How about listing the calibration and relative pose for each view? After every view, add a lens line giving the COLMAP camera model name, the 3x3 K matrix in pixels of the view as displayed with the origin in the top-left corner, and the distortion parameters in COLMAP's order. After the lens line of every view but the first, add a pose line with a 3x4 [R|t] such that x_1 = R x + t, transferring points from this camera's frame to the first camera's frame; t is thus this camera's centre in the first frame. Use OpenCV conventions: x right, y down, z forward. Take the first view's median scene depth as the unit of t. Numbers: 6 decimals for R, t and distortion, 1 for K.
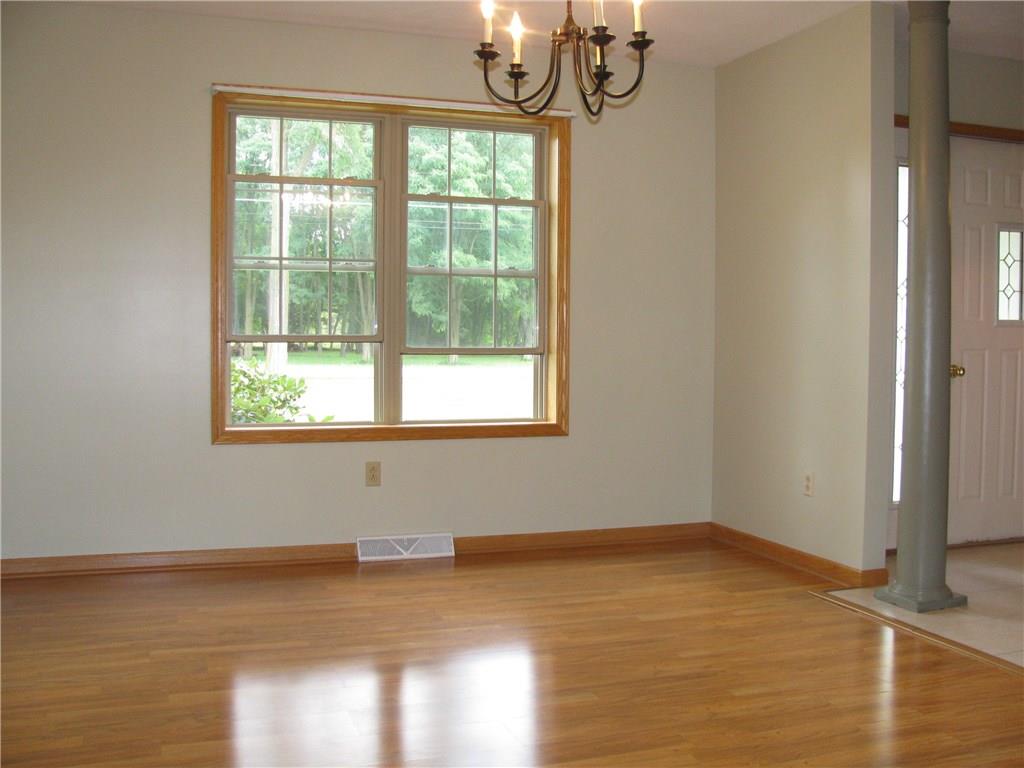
lens RADIAL K [[1068.0, 0, 514.6], [0, 1068.0, 382.6], [0, 0, 1]] dist [-0.103815, 0.000000]
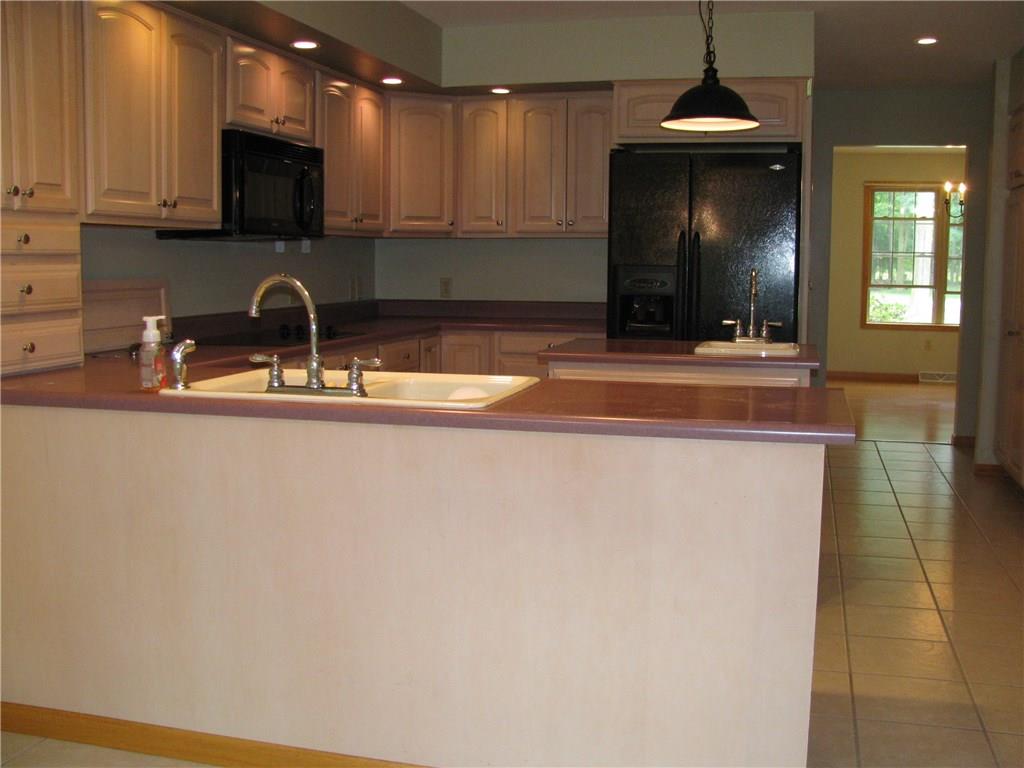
lens RADIAL K [[1068.0, 0, 514.3], [0, 1068.0, 379.8], [0, 0, 1]] dist [-0.103815, 0.000000]
pose [[0.829020, 0.060909, -0.555892, 0.391827], [-0.022380, 0.996868, 0.075850, 0.006812], [0.558770, -0.050440, 0.827787, -1.389306]]
